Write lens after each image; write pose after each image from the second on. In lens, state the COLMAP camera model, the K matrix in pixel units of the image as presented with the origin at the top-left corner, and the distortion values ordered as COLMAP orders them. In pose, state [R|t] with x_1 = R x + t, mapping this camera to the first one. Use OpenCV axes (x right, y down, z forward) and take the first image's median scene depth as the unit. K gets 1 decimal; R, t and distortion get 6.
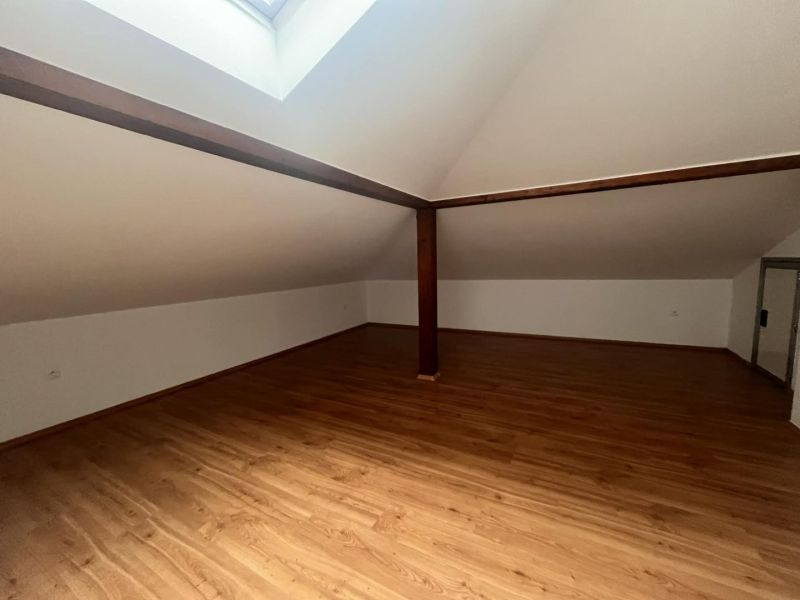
lens RADIAL K [[318.7, 0, 398.6], [0, 318.7, 300.8], [0, 0, 1]] dist [0.000181, -0.000156]
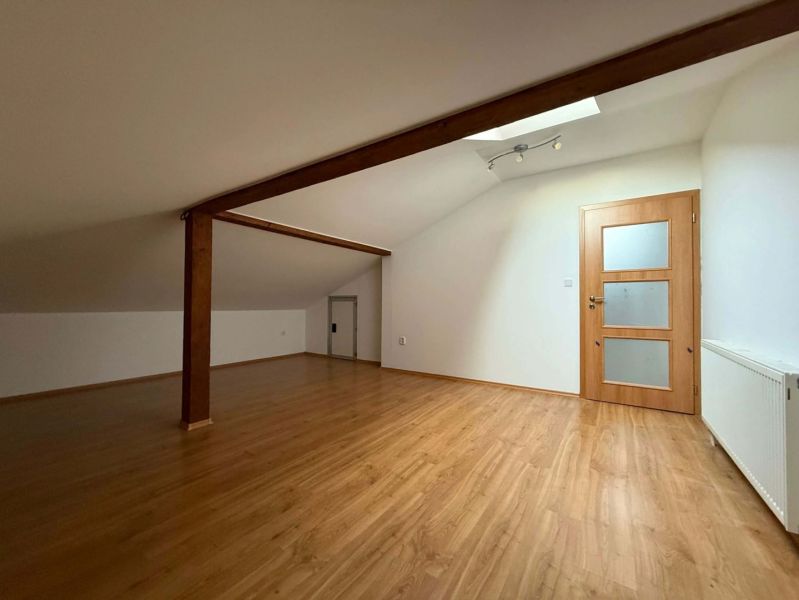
lens RADIAL K [[318.3, 0, 398.1], [0, 318.3, 300.8], [0, 0, 1]] dist [0.000181, -0.000156]
pose [[0.093052, 0.047997, 0.994504, -1.130198], [0.115438, 0.991581, -0.058657, 0.082378], [-0.988947, 0.120262, 0.086728, 0.756298]]
